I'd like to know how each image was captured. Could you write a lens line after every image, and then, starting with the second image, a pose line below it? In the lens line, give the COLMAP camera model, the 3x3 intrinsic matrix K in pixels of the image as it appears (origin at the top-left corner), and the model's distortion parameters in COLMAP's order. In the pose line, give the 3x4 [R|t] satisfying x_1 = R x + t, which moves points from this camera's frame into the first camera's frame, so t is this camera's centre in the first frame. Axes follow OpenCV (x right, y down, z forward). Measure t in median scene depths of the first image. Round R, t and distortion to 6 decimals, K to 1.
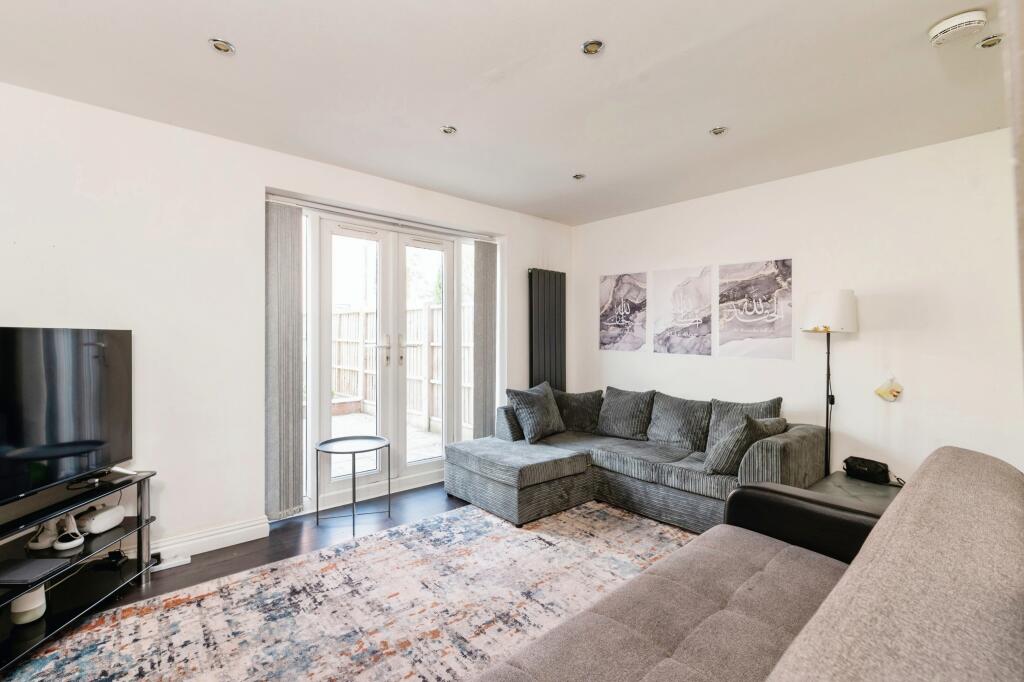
lens RADIAL K [[464.4, 0, 512.0], [0, 464.4, 341.0], [0, 0, 1]] dist [0.000380, -0.000041]
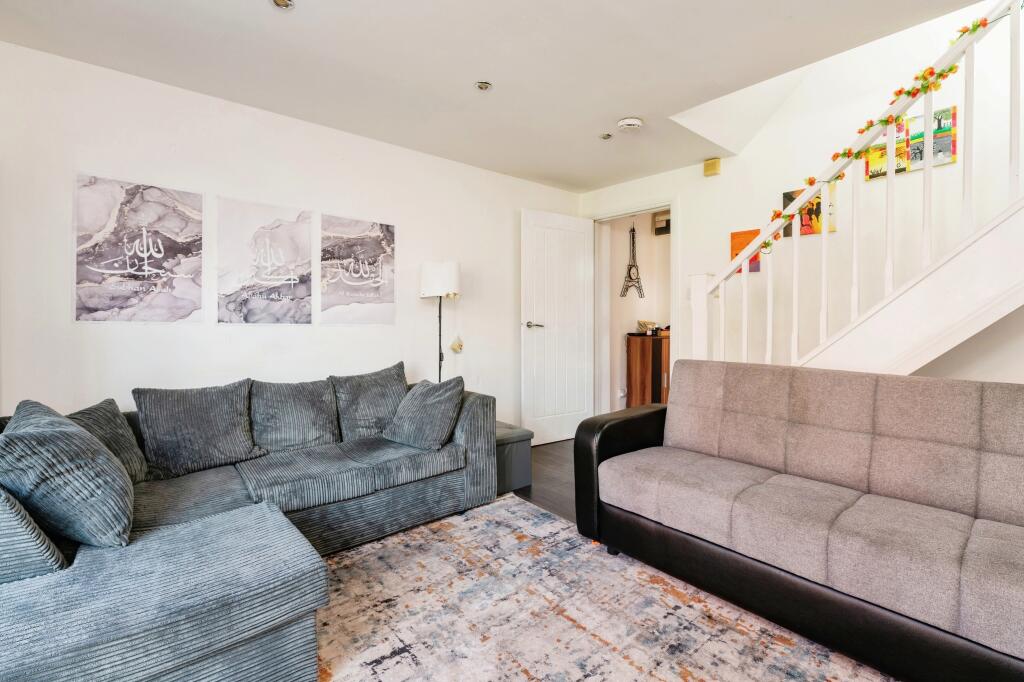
lens RADIAL K [[459.9, 0, 506.1], [0, 459.9, 321.2], [0, 0, 1]] dist [-0.001800, -0.000788]
pose [[0.018609, -0.014455, 0.999722, -0.363361], [0.005720, 0.999881, 0.014351, 0.017480], [-0.999810, 0.005452, 0.018690, 0.655060]]
